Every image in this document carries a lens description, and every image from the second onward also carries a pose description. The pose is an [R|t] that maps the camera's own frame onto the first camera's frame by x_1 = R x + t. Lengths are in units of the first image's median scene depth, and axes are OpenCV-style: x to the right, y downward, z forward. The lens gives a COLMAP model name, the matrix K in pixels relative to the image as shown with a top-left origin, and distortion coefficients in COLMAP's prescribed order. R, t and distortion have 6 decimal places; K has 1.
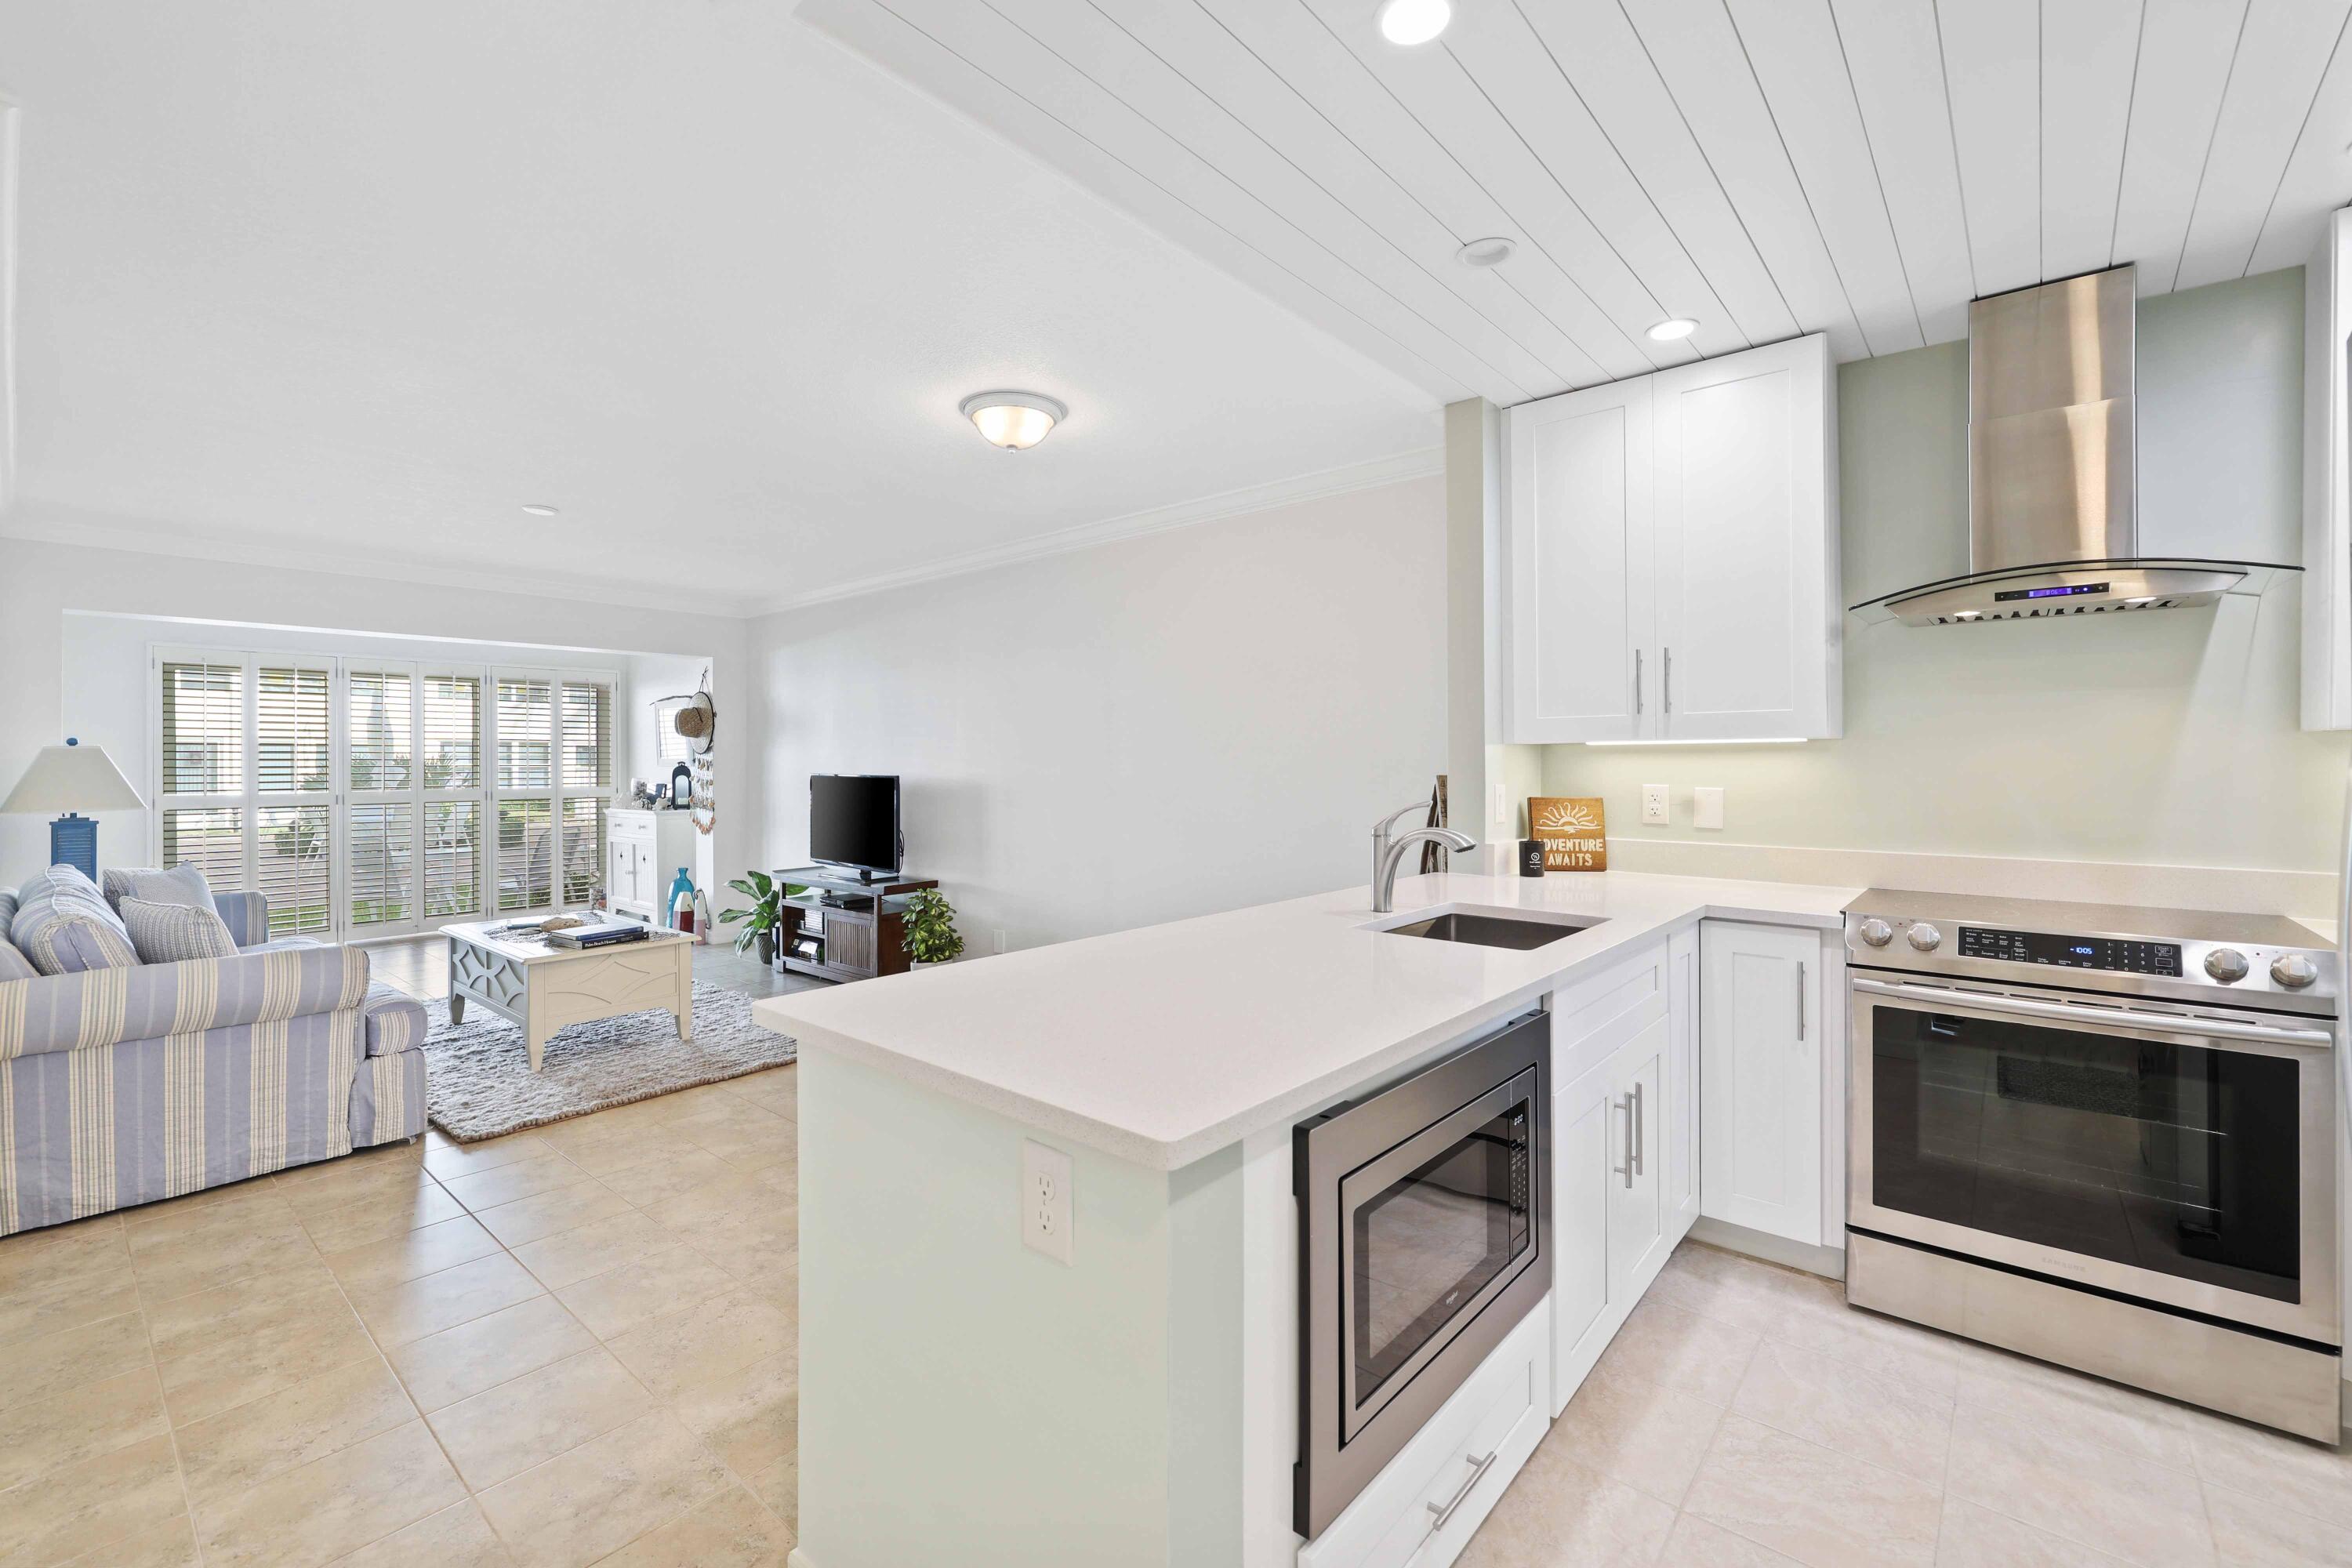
lens RADIAL K [[994.2, 0, 1156.3], [0, 994.2, 764.9], [0, 0, 1]] dist [-0.001981, 0.000576]
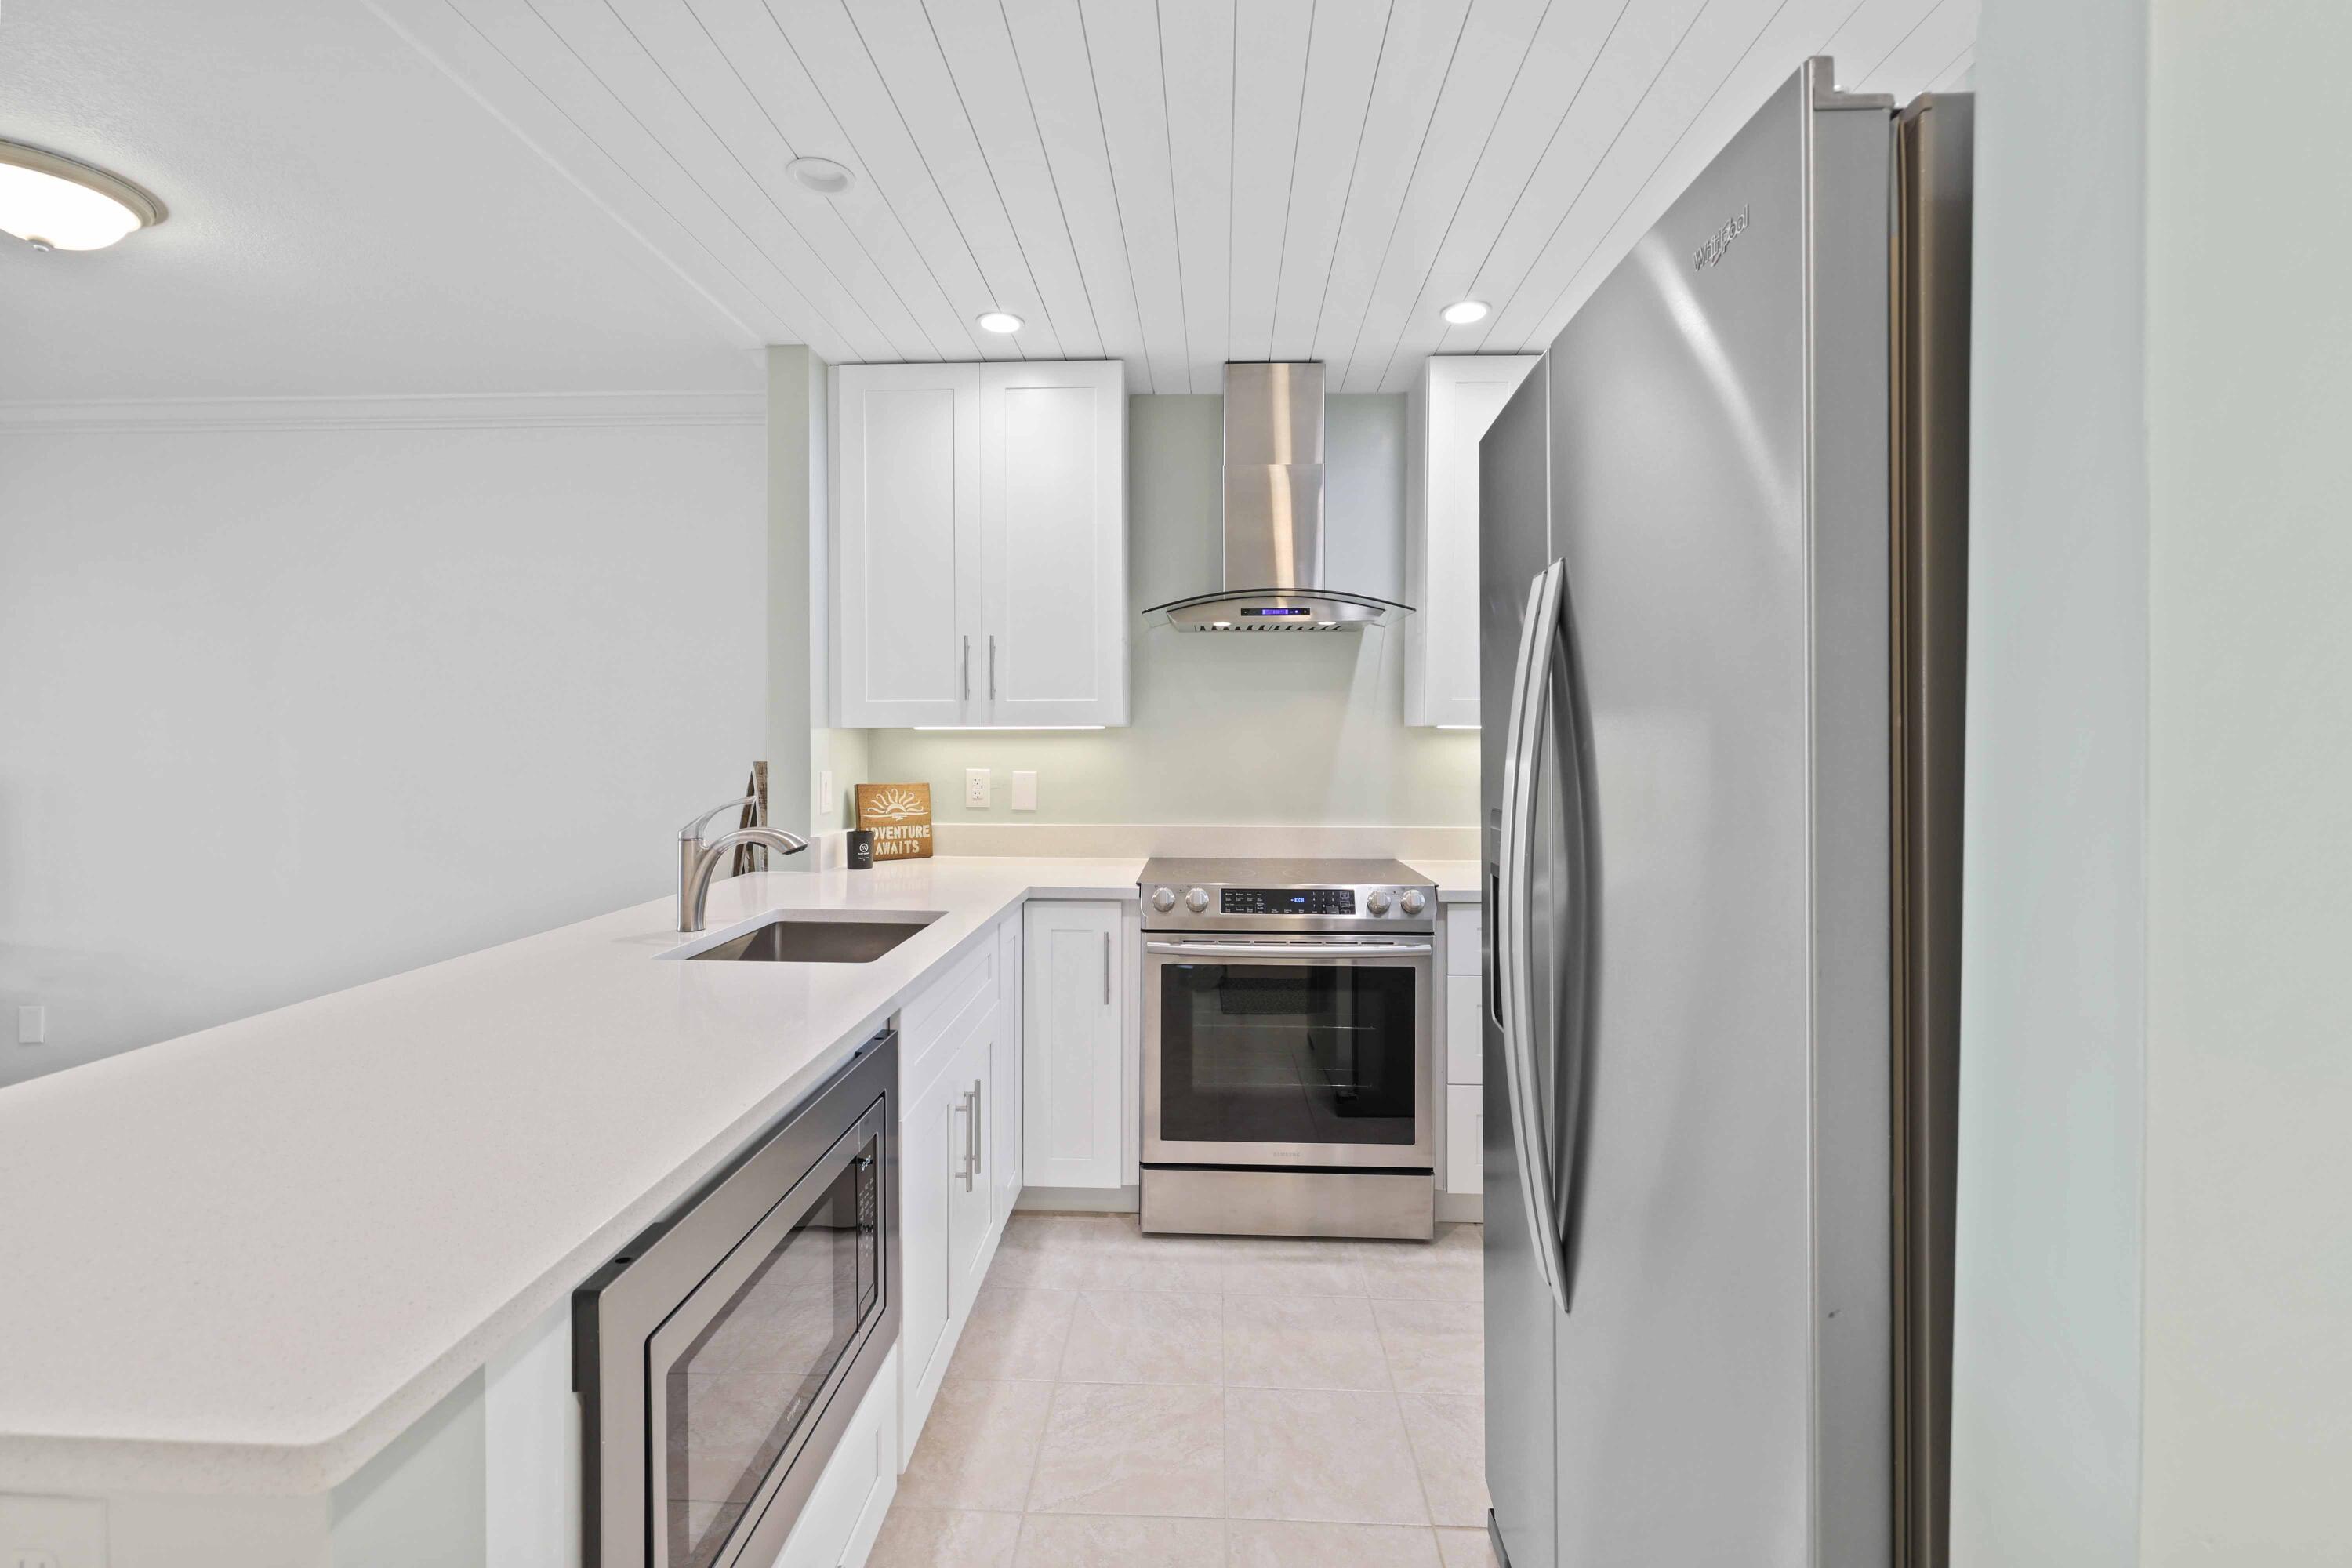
lens RADIAL K [[994.2, 0, 1169.0], [0, 994.2, 740.3], [0, 0, 1]] dist [-0.001981, 0.000576]
pose [[0.775092, 0.000810, 0.631848, 0.010673], [-0.000508, 1.000000, -0.000658, -0.010300], [-0.631848, 0.000189, 0.775092, 0.096196]]
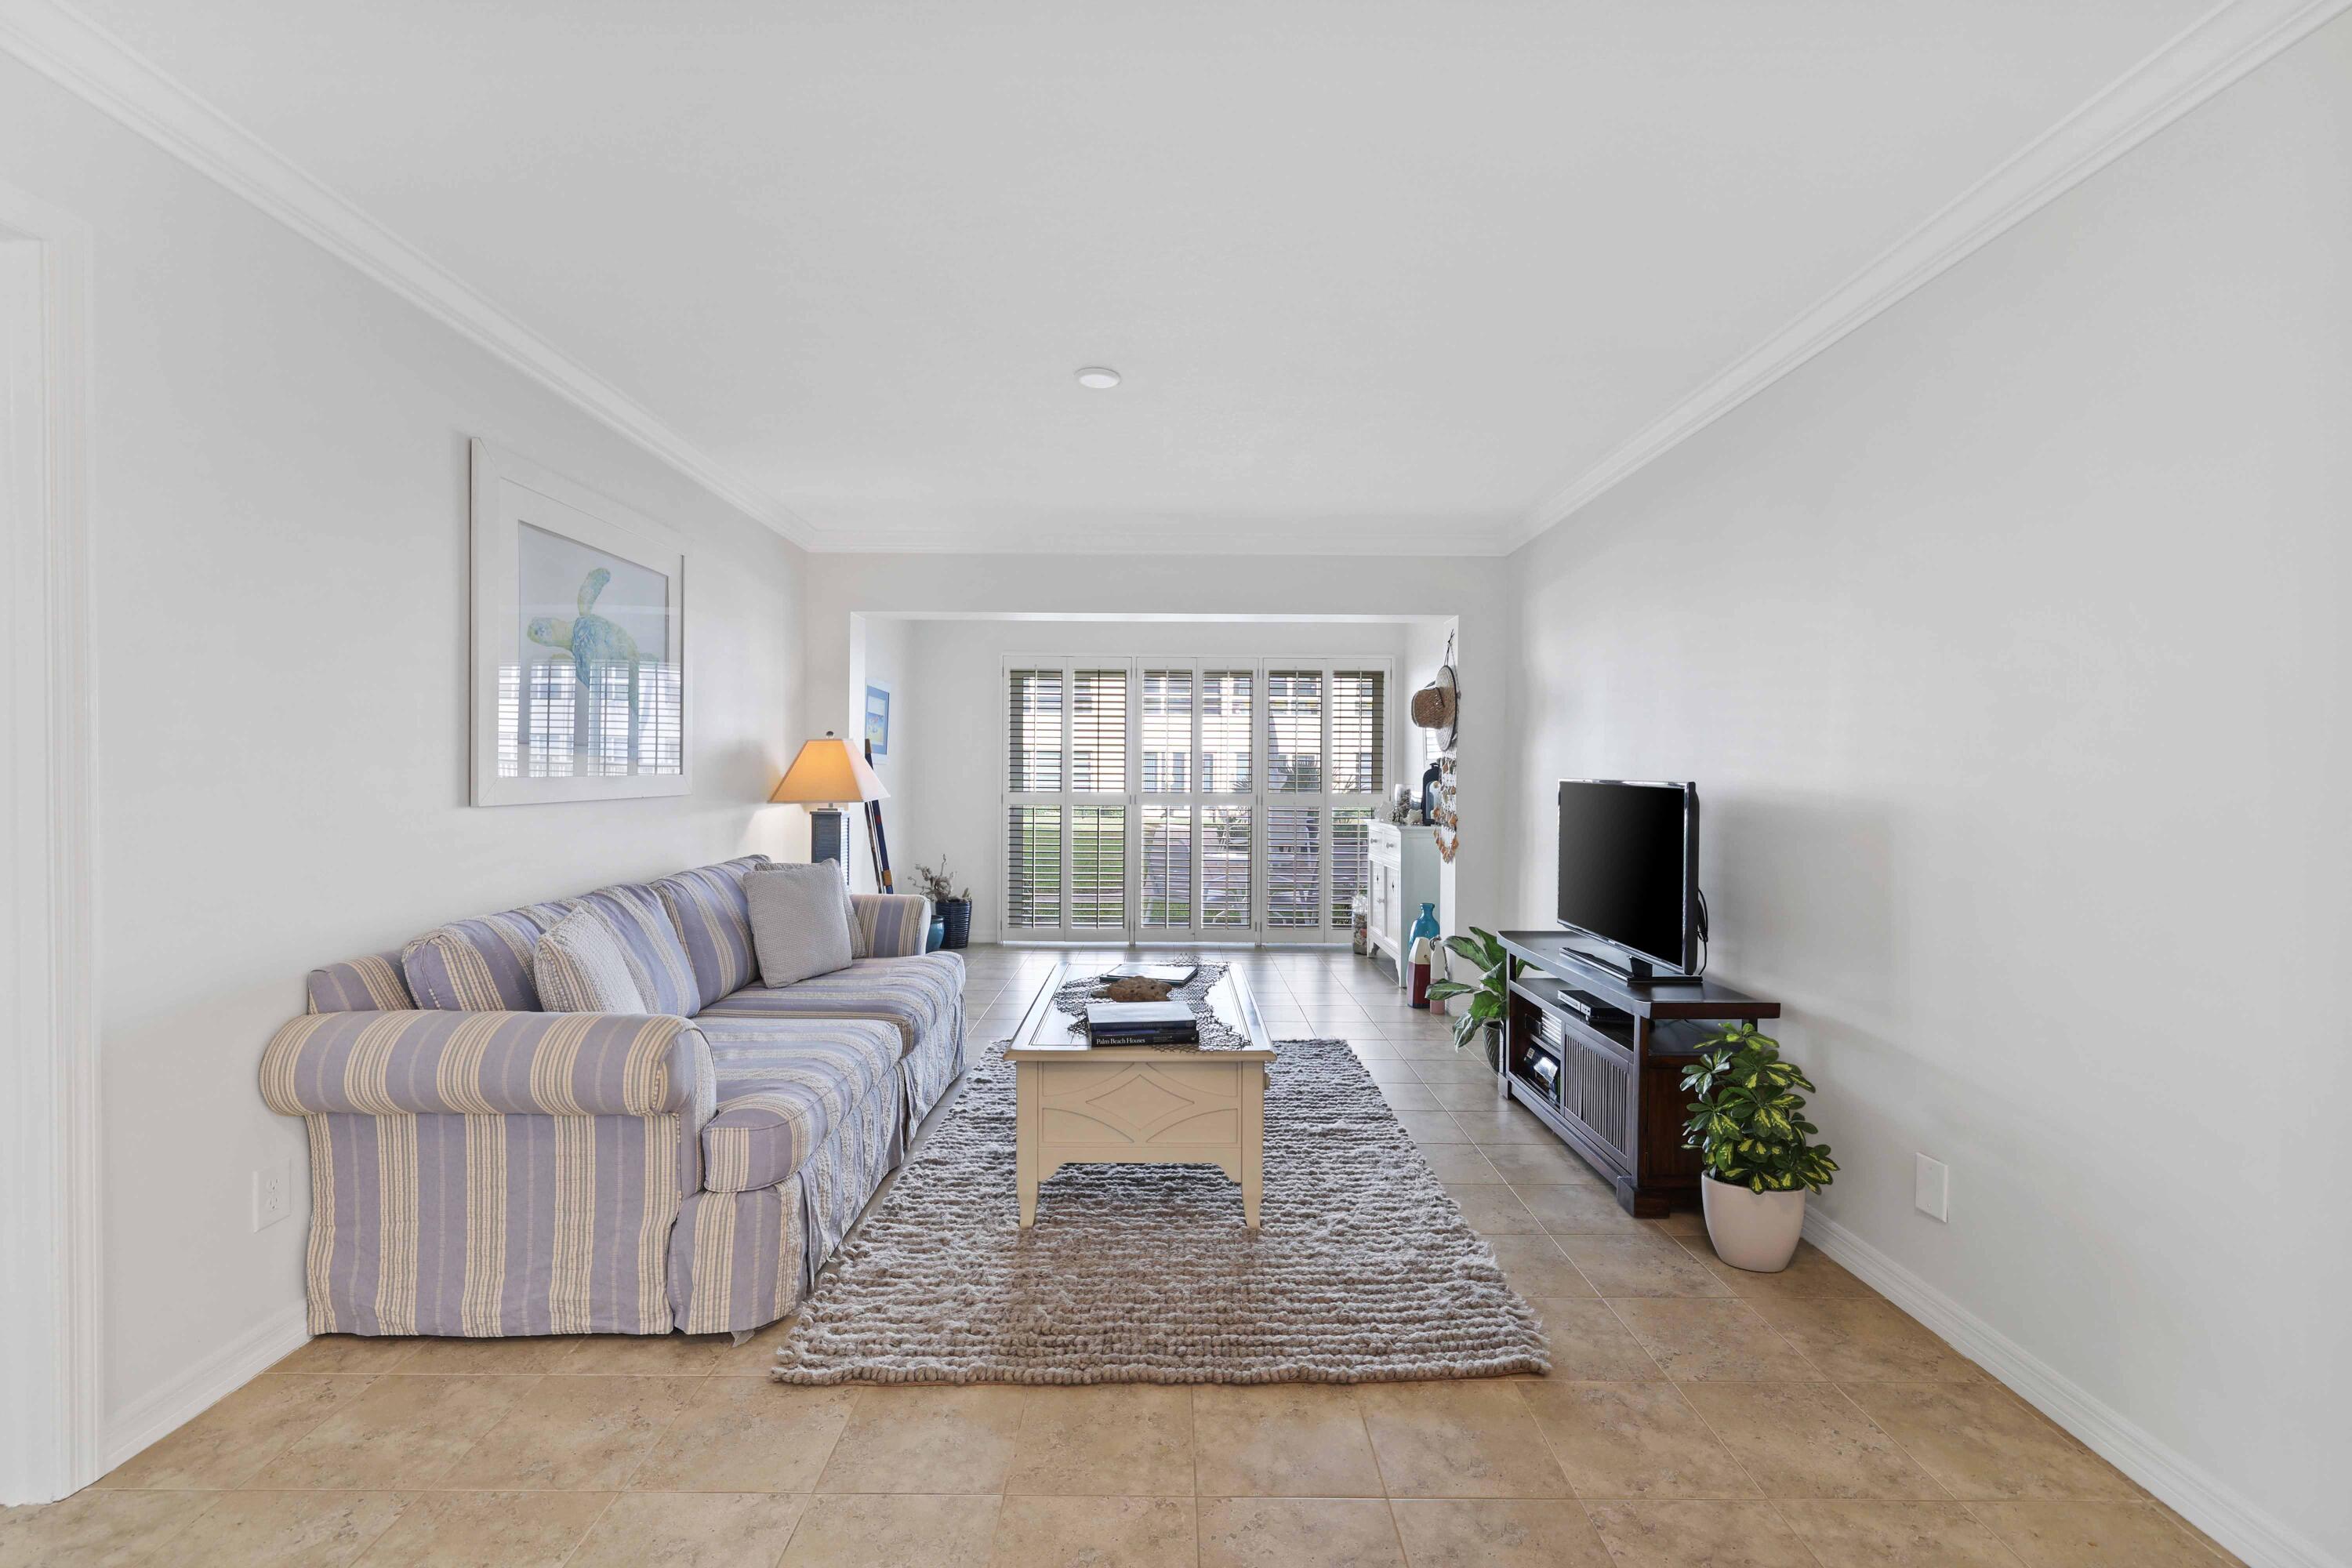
lens RADIAL K [[994.2, 0, 1178.3], [0, 994.2, 779.3], [0, 0, 1]] dist [-0.001981, 0.000576]
pose [[0.669800, 0.015141, -0.742387, -0.123692], [-0.013914, 0.999872, 0.007840, 0.017746], [0.742411, 0.005078, 0.669925, 0.950031]]
